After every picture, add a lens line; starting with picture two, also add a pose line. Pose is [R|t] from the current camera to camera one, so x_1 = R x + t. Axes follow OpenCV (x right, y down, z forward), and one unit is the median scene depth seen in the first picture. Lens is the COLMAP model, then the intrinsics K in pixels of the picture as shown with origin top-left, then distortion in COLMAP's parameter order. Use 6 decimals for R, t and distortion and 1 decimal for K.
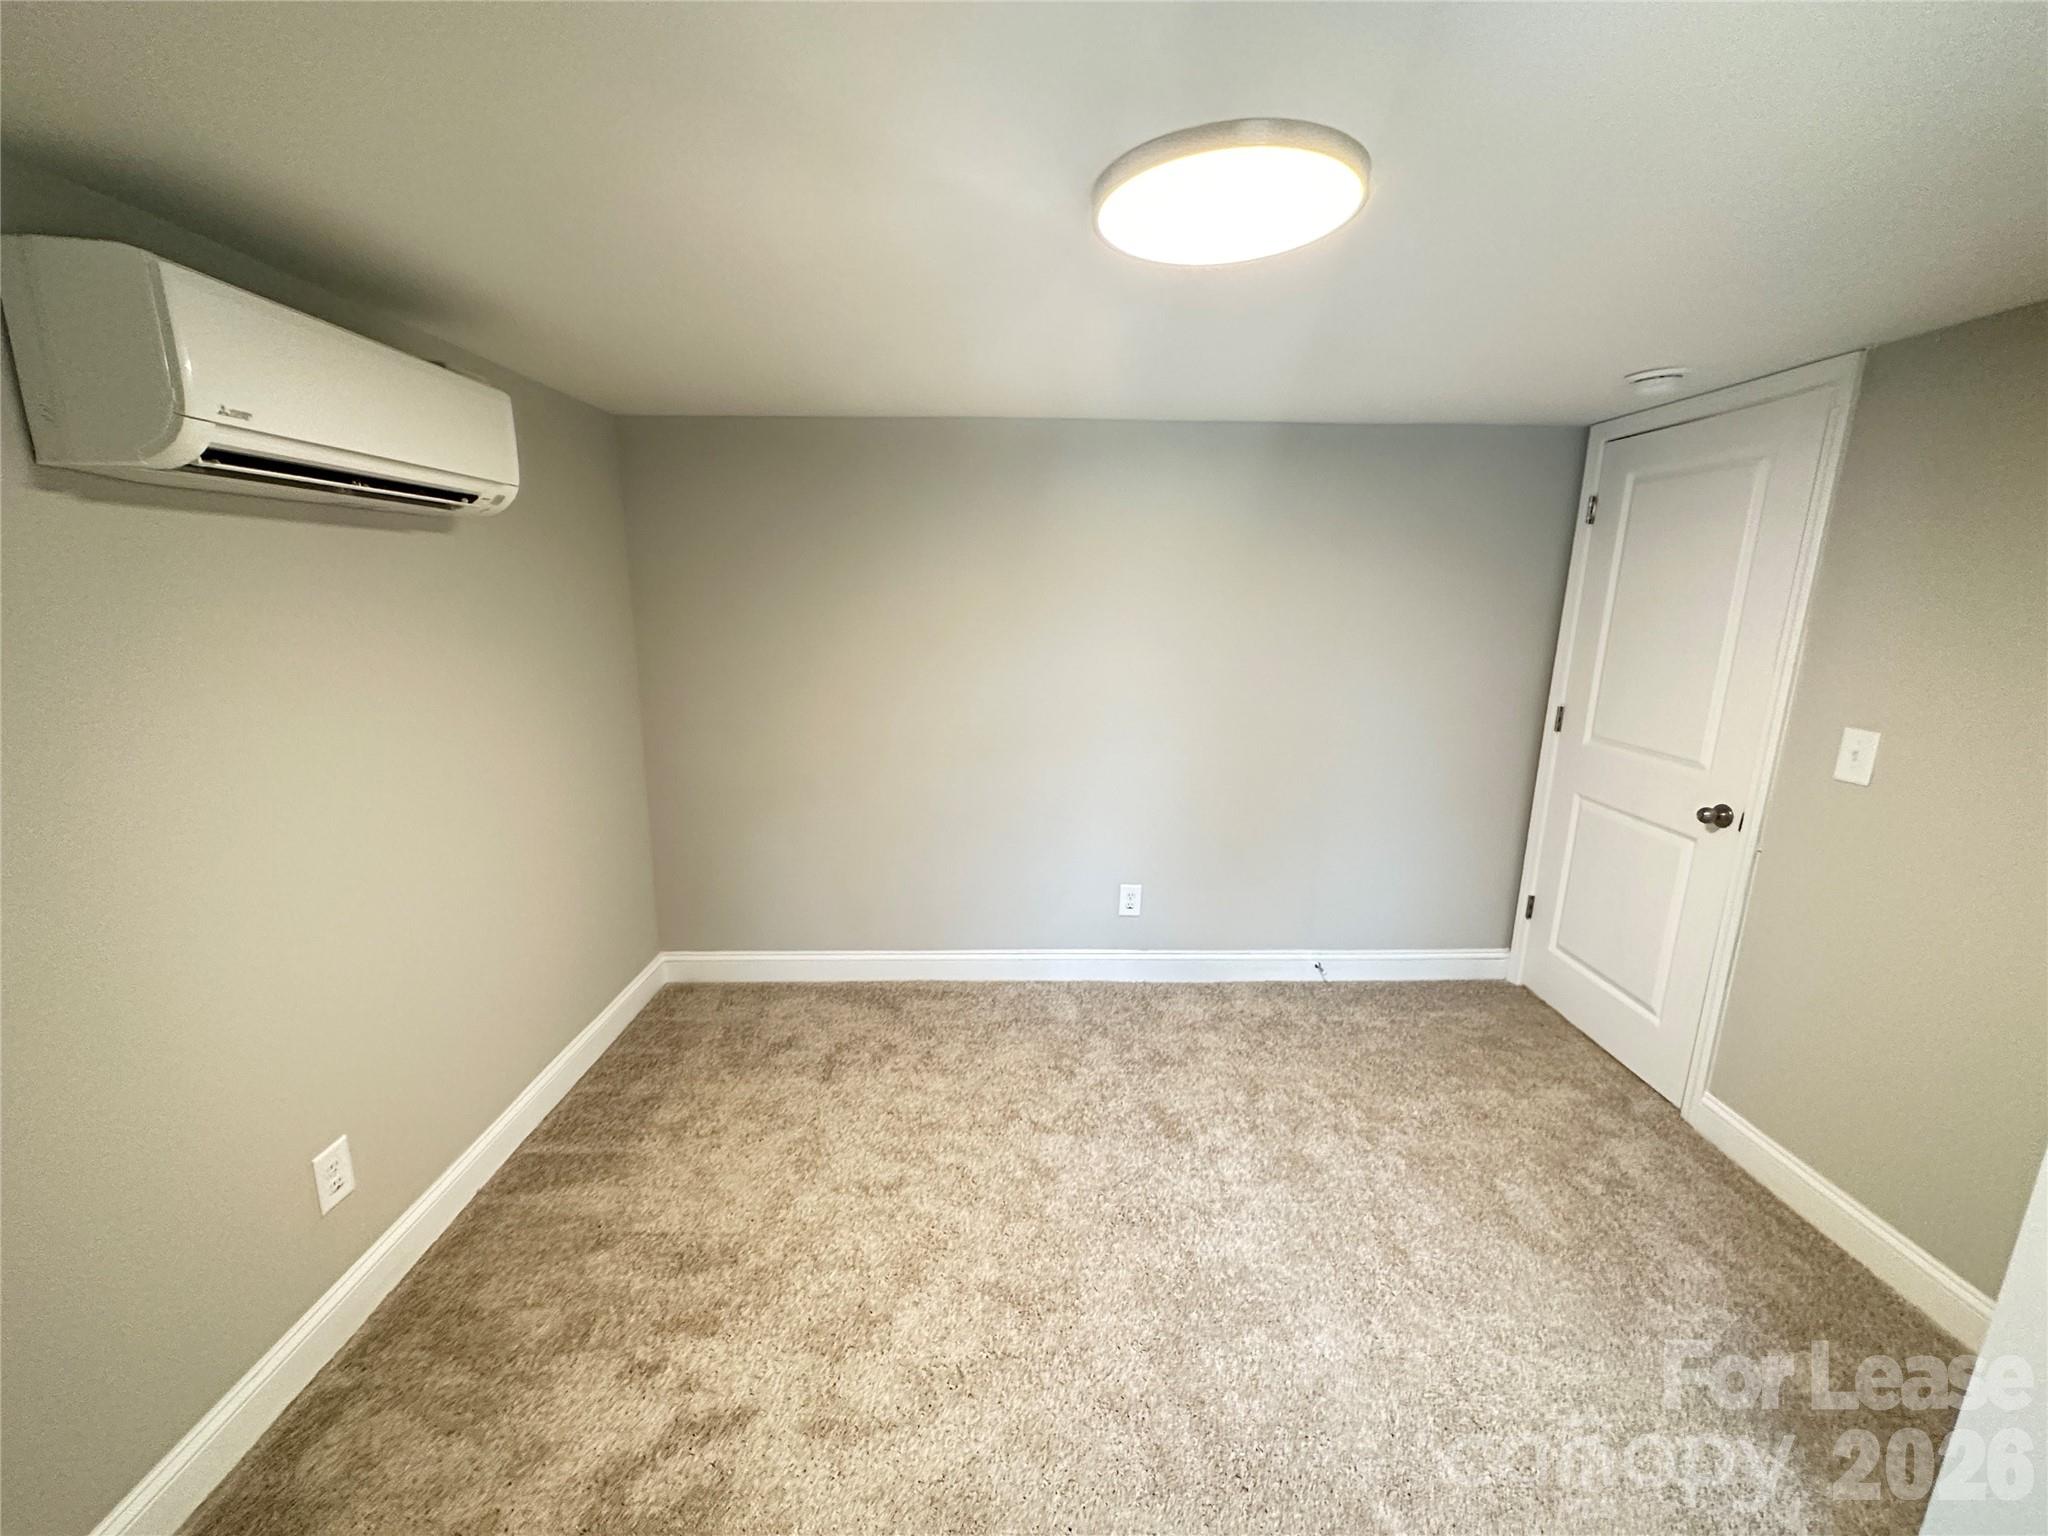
lens RADIAL K [[815.2, 0, 1025.1], [0, 815.2, 762.8], [0, 0, 1]] dist [-0.002830, 0.000099]
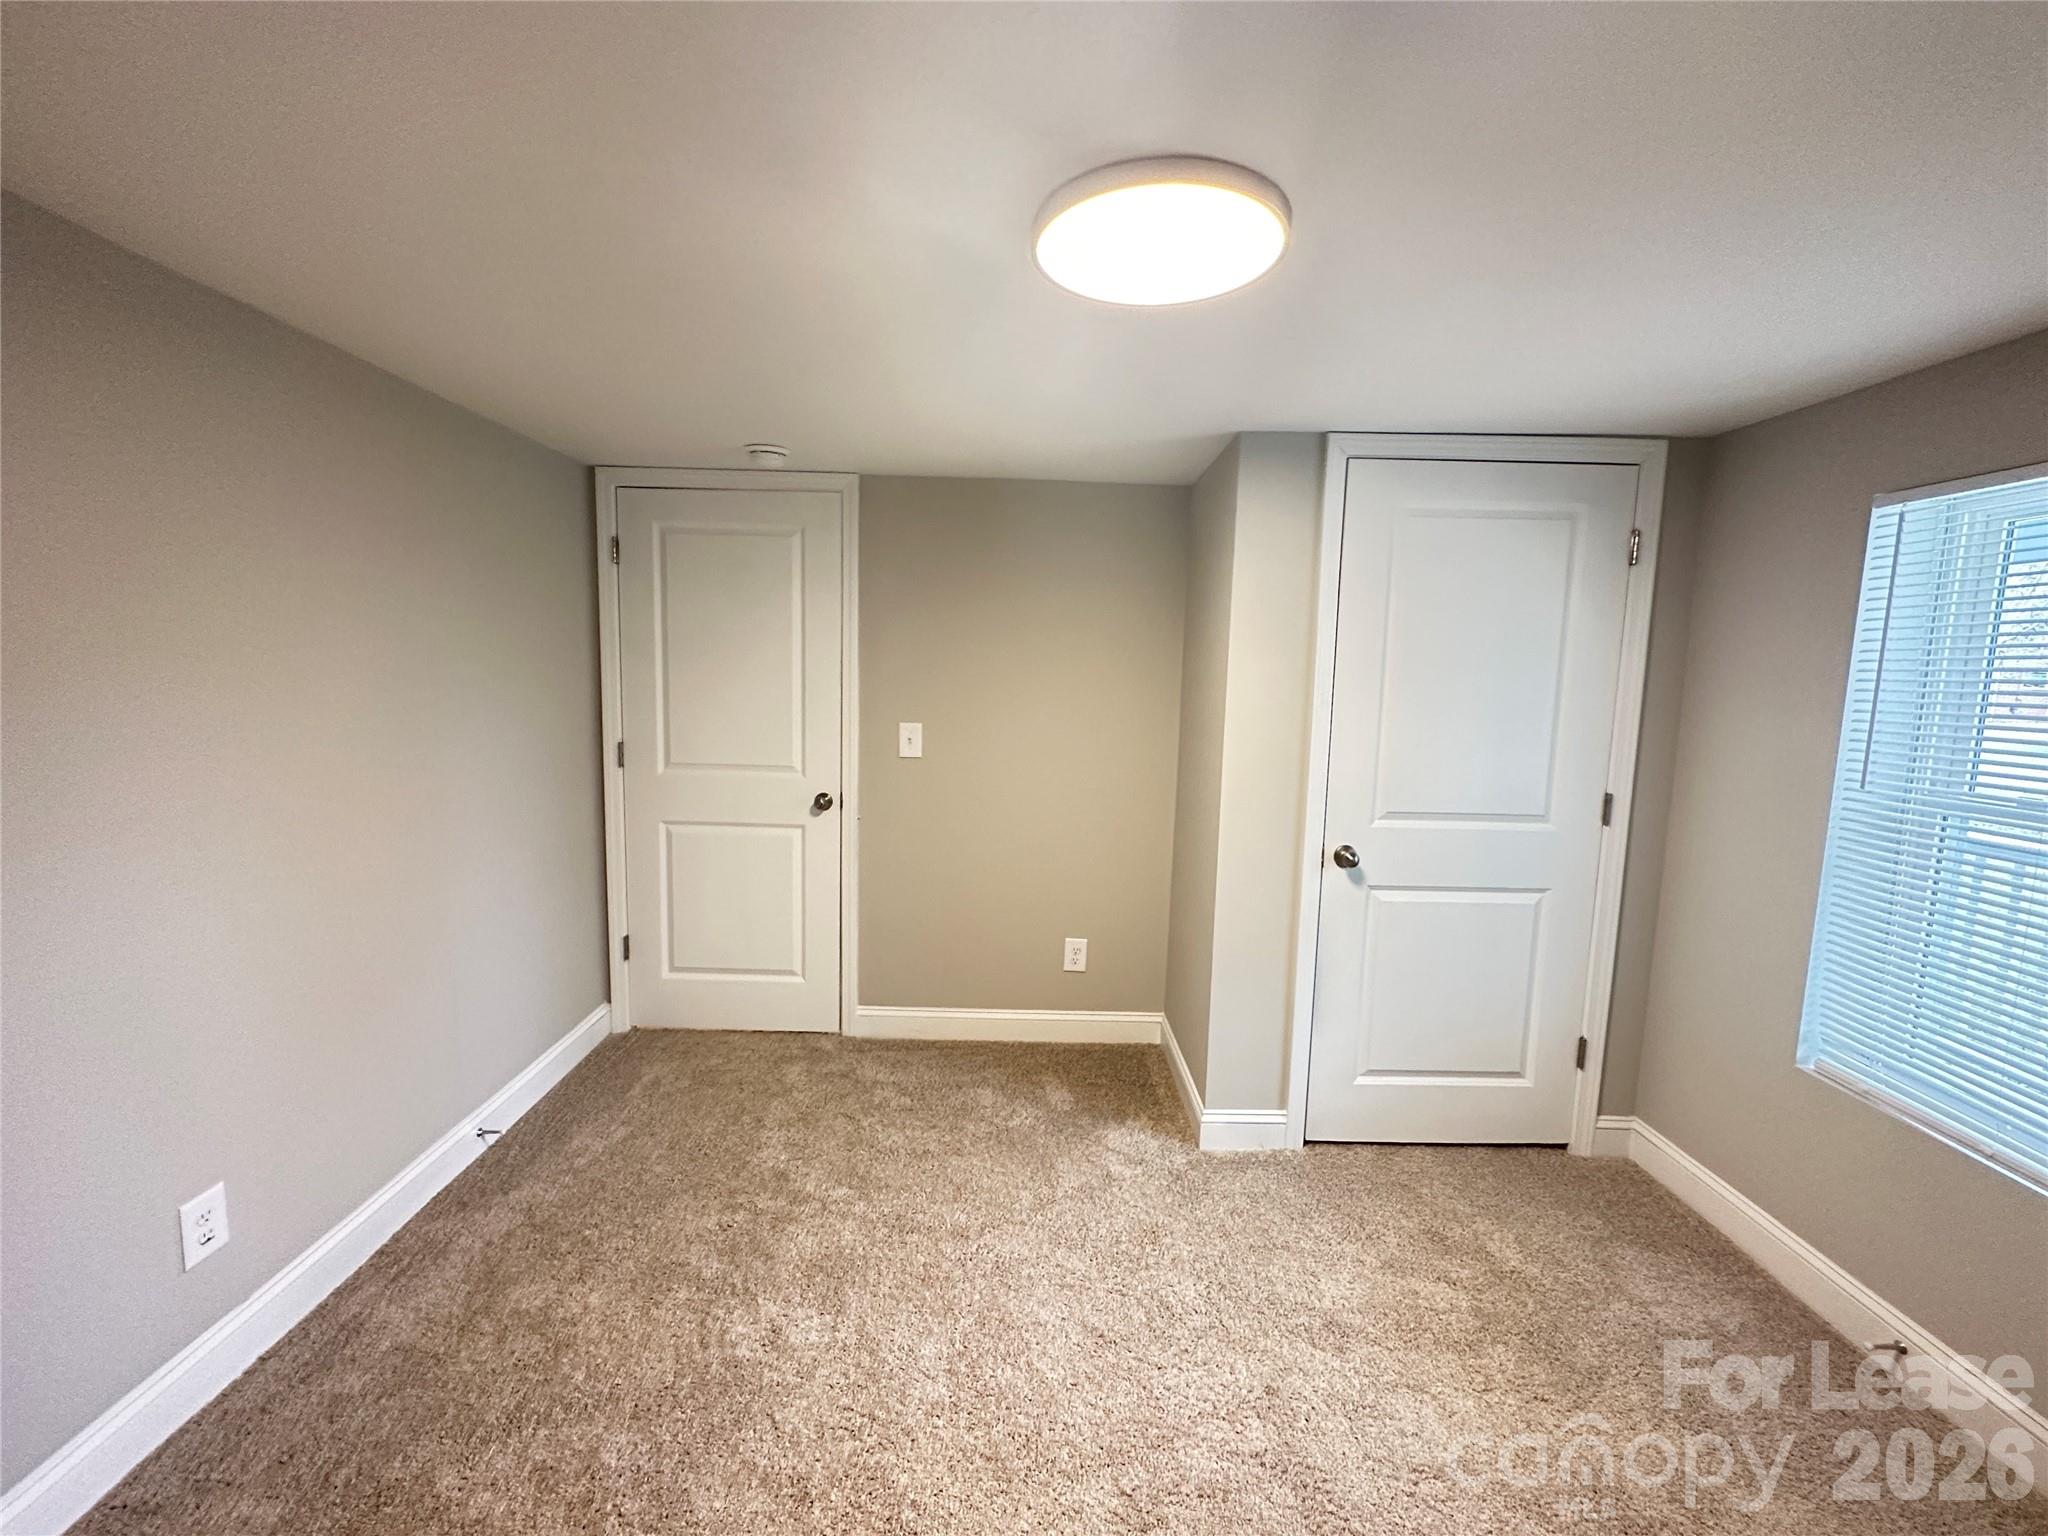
lens RADIAL K [[815.2, 0, 1025.1], [0, 815.2, 762.8], [0, 0, 1]] dist [-0.002830, 0.000099]
pose [[-0.014907, -0.116856, 0.993037, -0.431718], [0.183672, 0.975928, 0.117599, -0.087407], [-0.982875, 0.184146, 0.006915, 0.628628]]
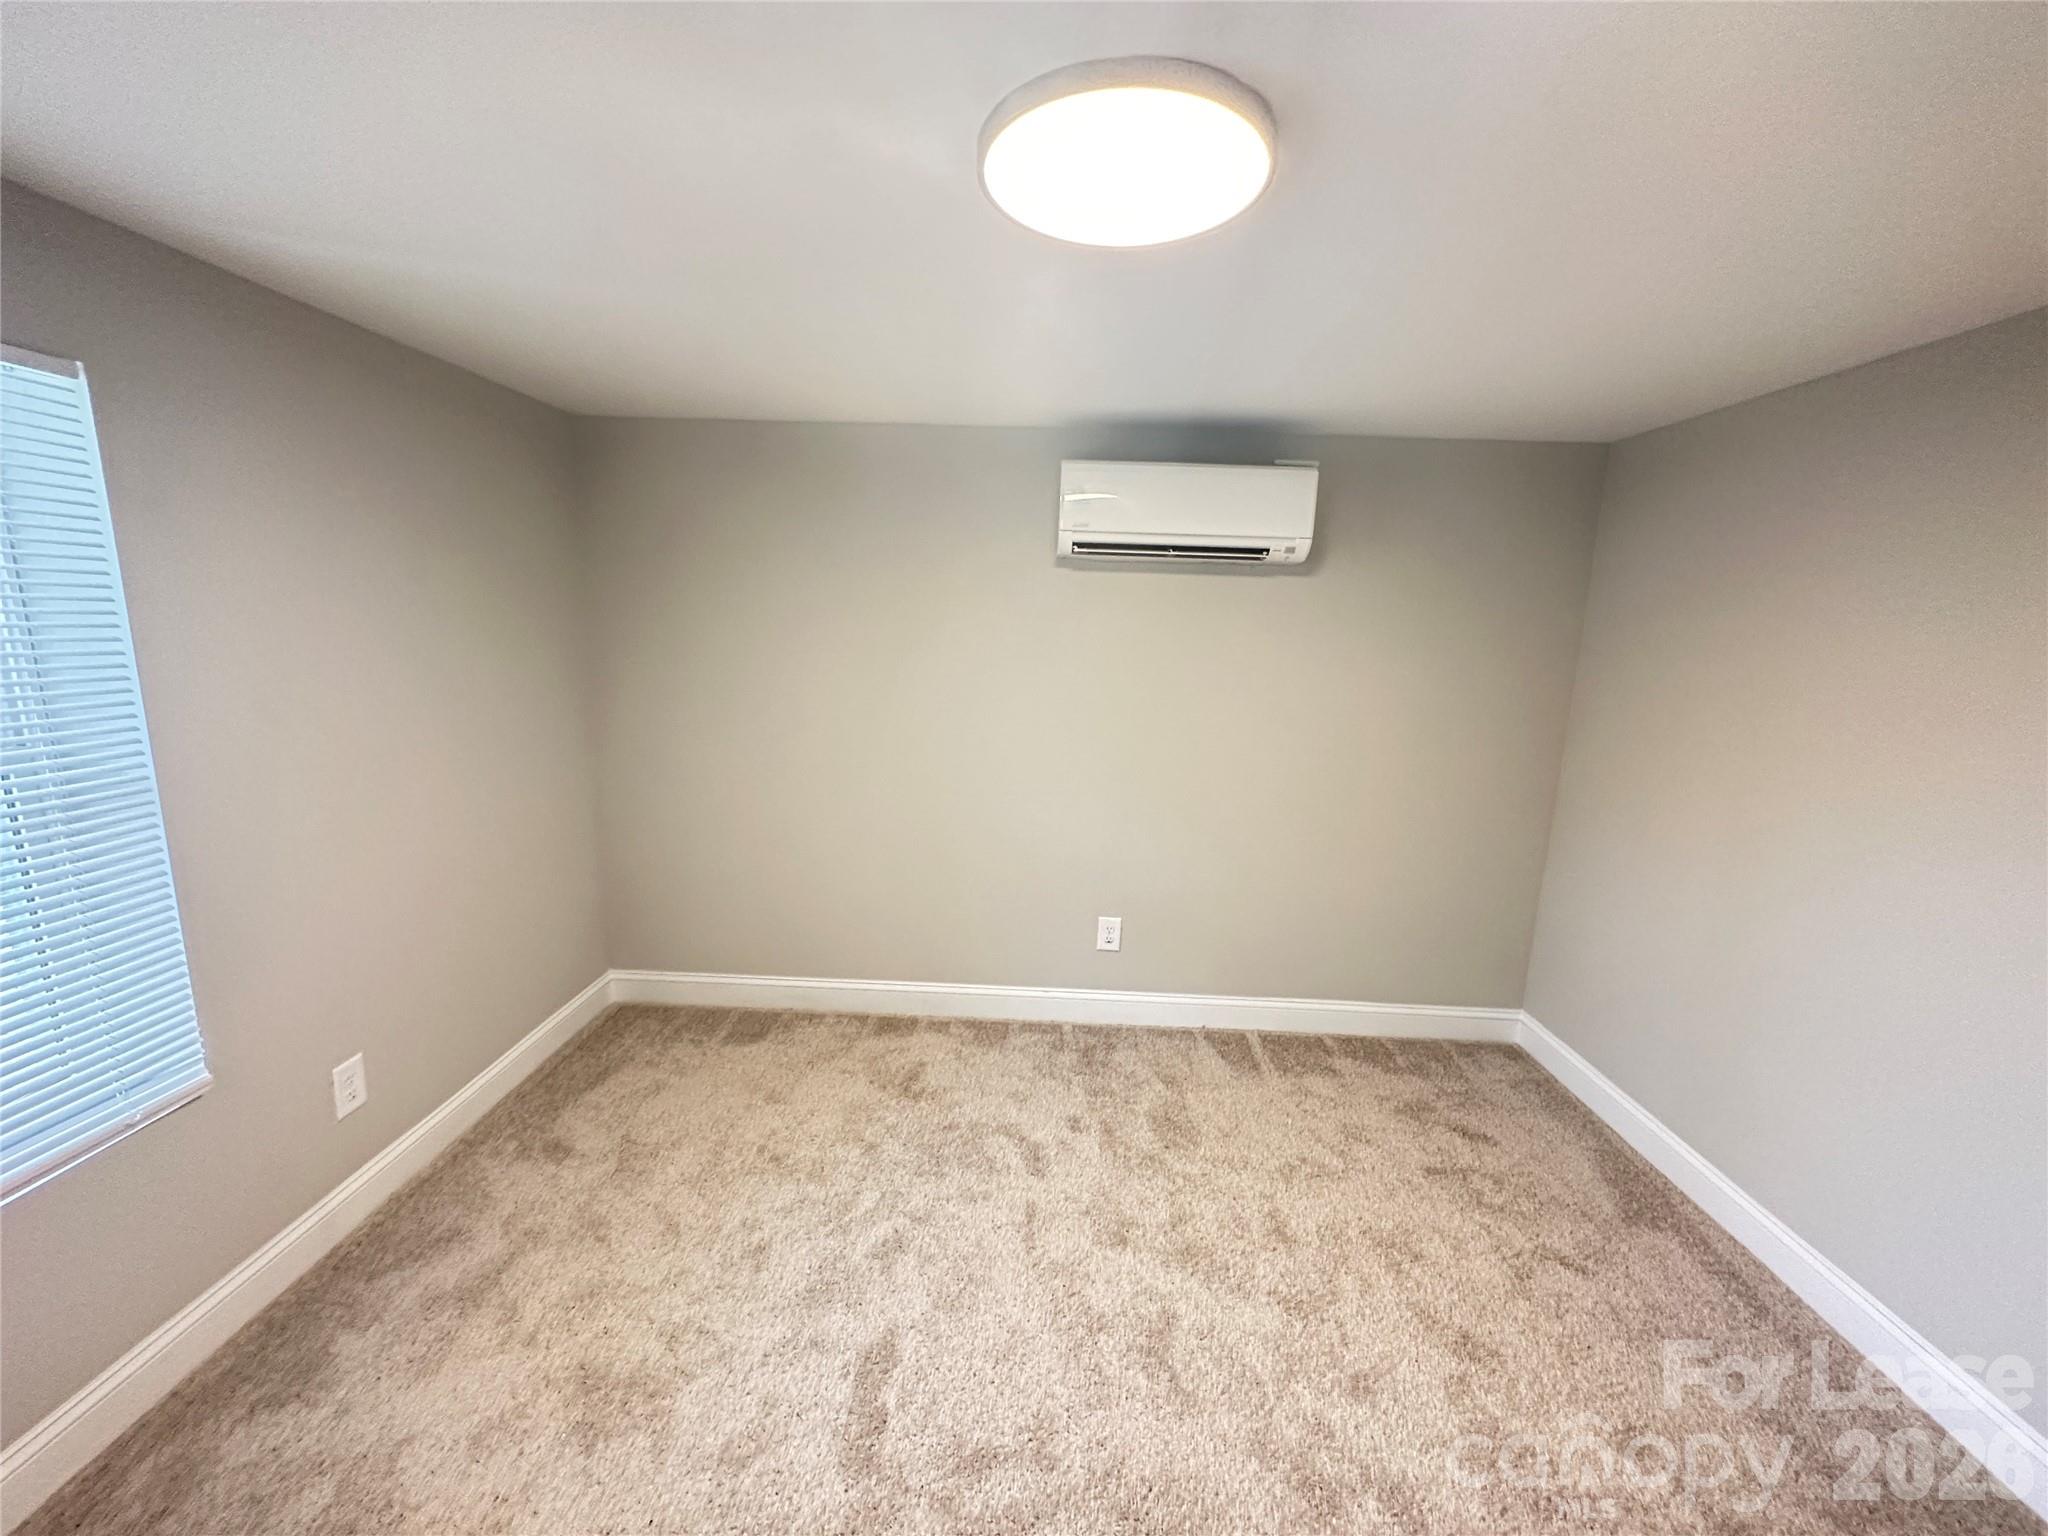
lens RADIAL K [[815.2, 0, 1025.1], [0, 815.2, 762.8], [0, 0, 1]] dist [-0.002830, 0.000099]
pose [[-0.048433, 0.172299, -0.983853, 0.630008], [-0.234930, 0.955410, 0.178883, -0.097824], [0.970805, 0.239801, -0.005795, 0.531680]]
